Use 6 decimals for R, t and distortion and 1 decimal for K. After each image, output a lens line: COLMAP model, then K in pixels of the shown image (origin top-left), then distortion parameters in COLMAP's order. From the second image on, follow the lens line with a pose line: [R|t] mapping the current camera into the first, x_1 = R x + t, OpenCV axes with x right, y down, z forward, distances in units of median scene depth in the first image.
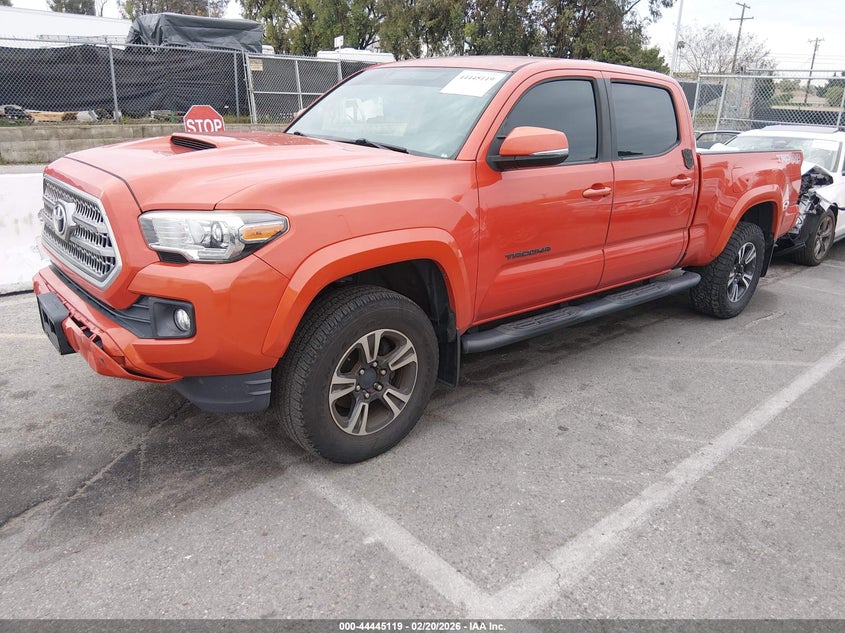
lens RADIAL K [[678.2, 0, 422.5], [0, 678.2, 316.5], [0, 0, 1]] dist [0.041538, -0.161005]
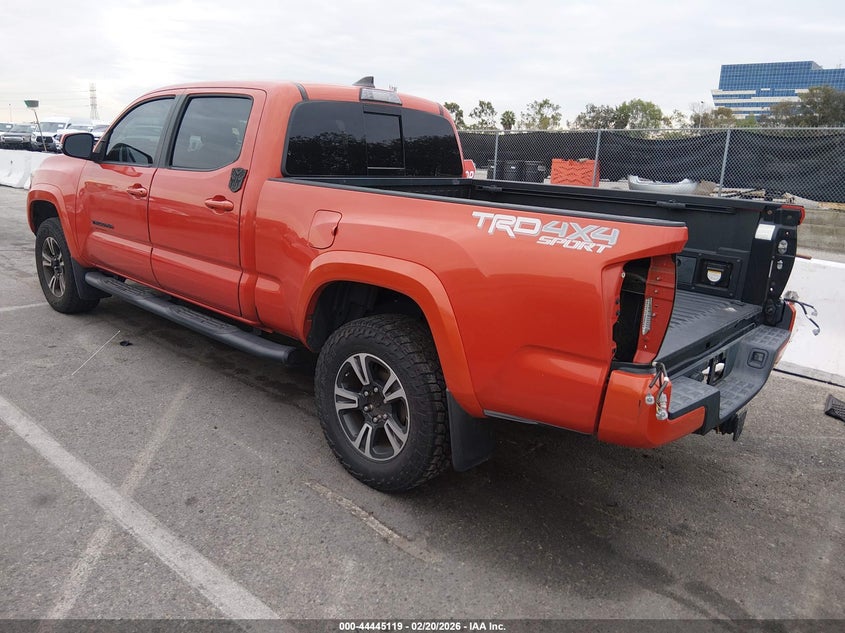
lens RADIAL K [[678.2, 0, 422.5], [0, 678.2, 316.5], [0, 0, 1]] dist [0.041538, -0.161005]
pose [[0.068505, 0.200516, -0.977292, 1.194748], [-0.352005, 0.921450, 0.164384, -0.284379], [0.933488, 0.332751, 0.133707, 1.135316]]
